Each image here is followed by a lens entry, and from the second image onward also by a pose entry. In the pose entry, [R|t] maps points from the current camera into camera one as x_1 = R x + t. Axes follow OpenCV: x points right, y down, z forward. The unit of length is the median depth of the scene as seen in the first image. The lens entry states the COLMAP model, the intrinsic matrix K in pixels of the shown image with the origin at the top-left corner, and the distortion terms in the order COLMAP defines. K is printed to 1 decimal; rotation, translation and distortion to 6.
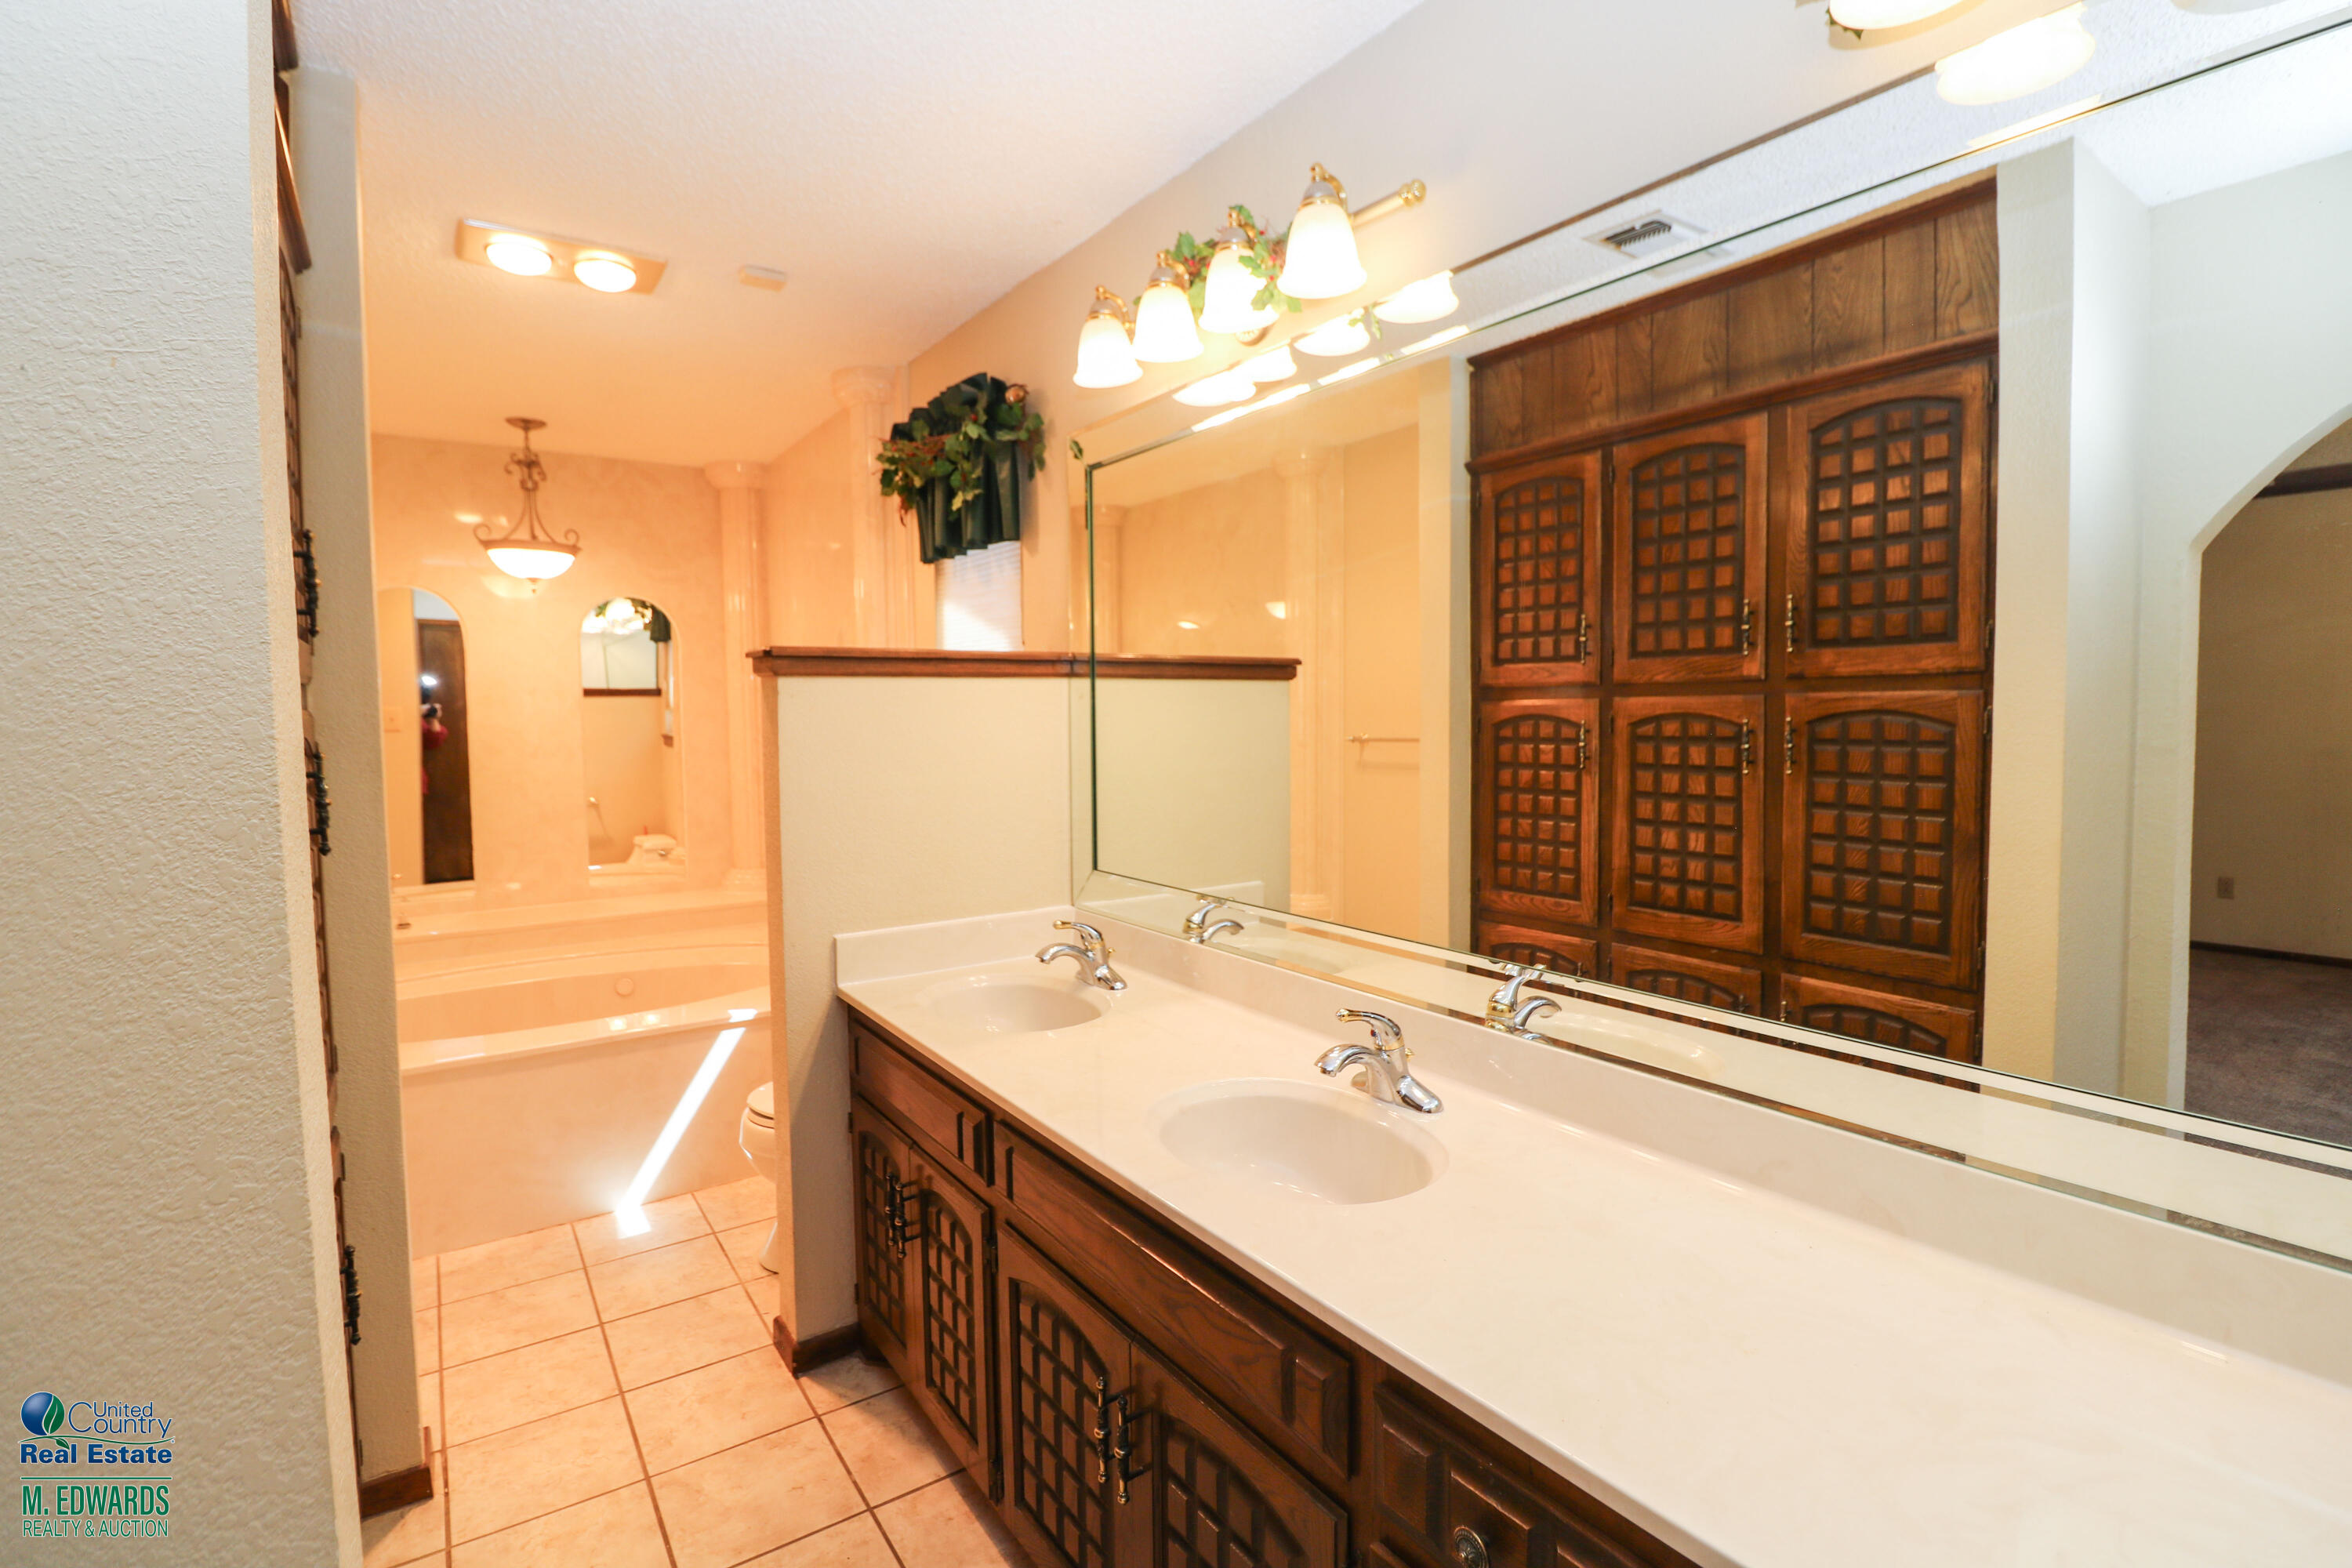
lens RADIAL K [[1103.7, 0, 1174.2], [0, 1103.7, 767.4], [0, 0, 1]] dist [-0.014942, -0.002066]
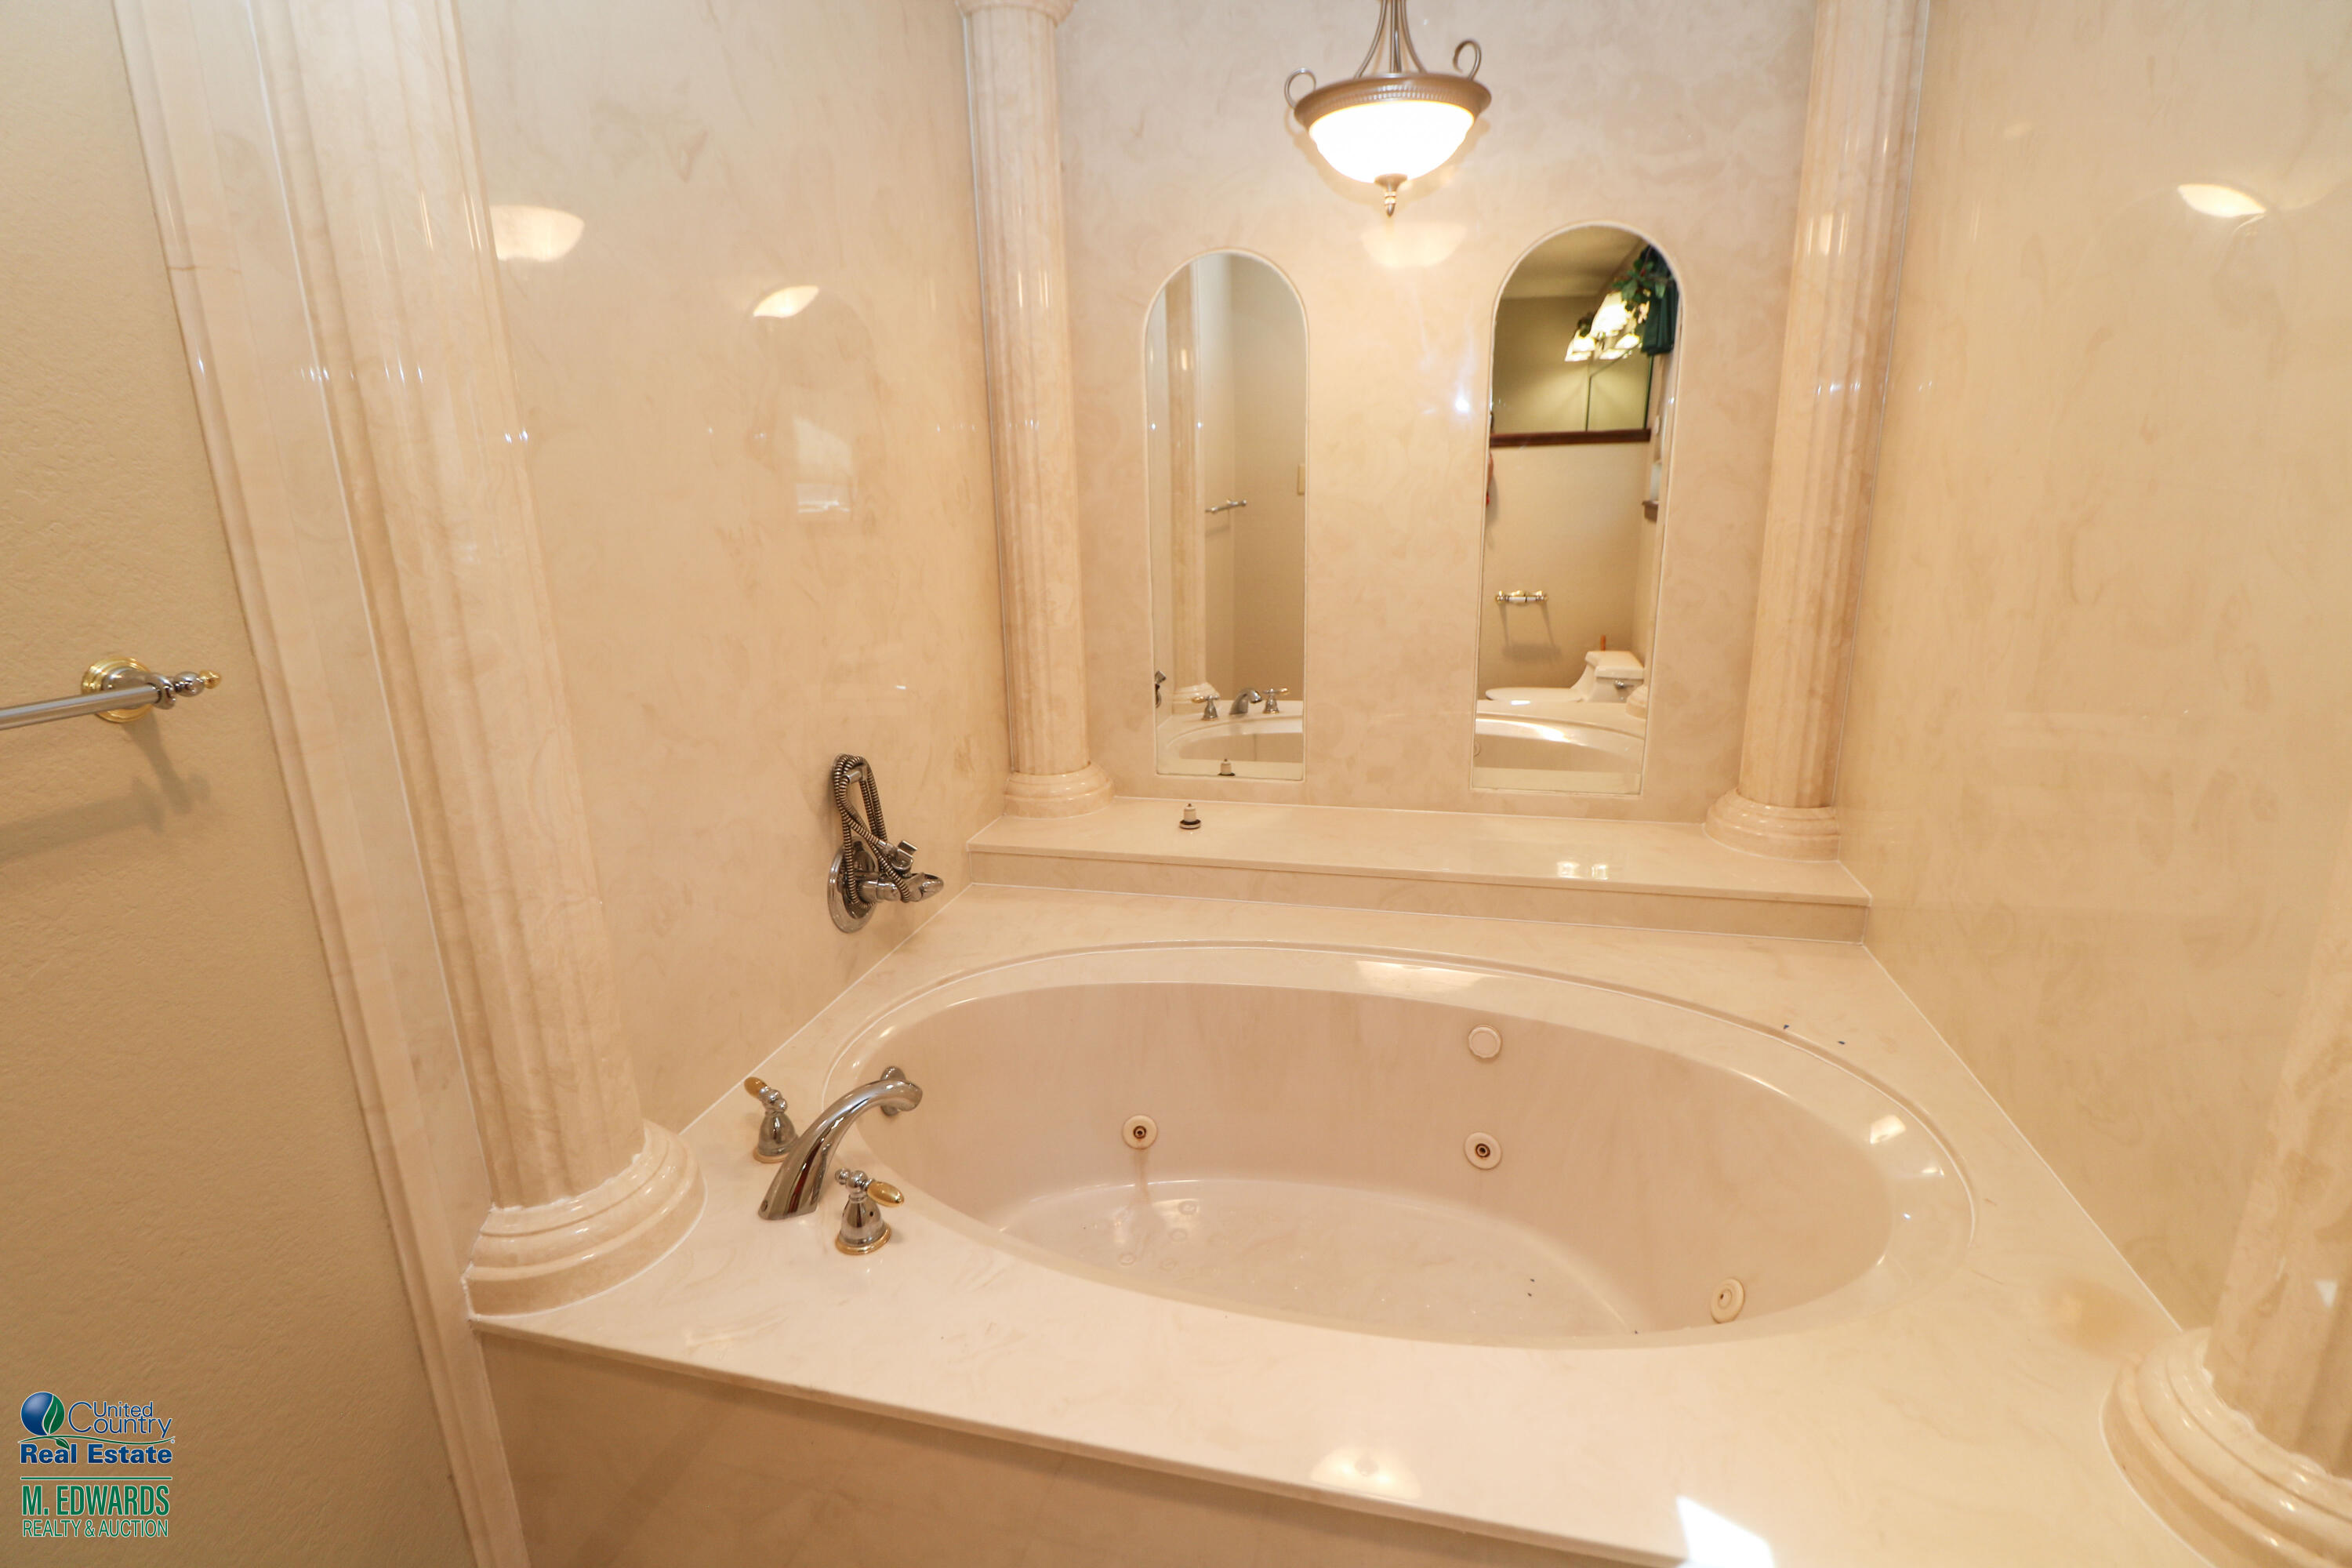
lens RADIAL K [[1103.7, 0, 1182.7], [0, 1103.7, 768.3], [0, 0, 1]] dist [-0.014942, -0.002066]
pose [[0.671665, 0.187154, -0.716826, -0.152403], [-0.026207, 0.972962, 0.229472, -0.018507], [0.740392, -0.135342, 0.658409, 0.348467]]
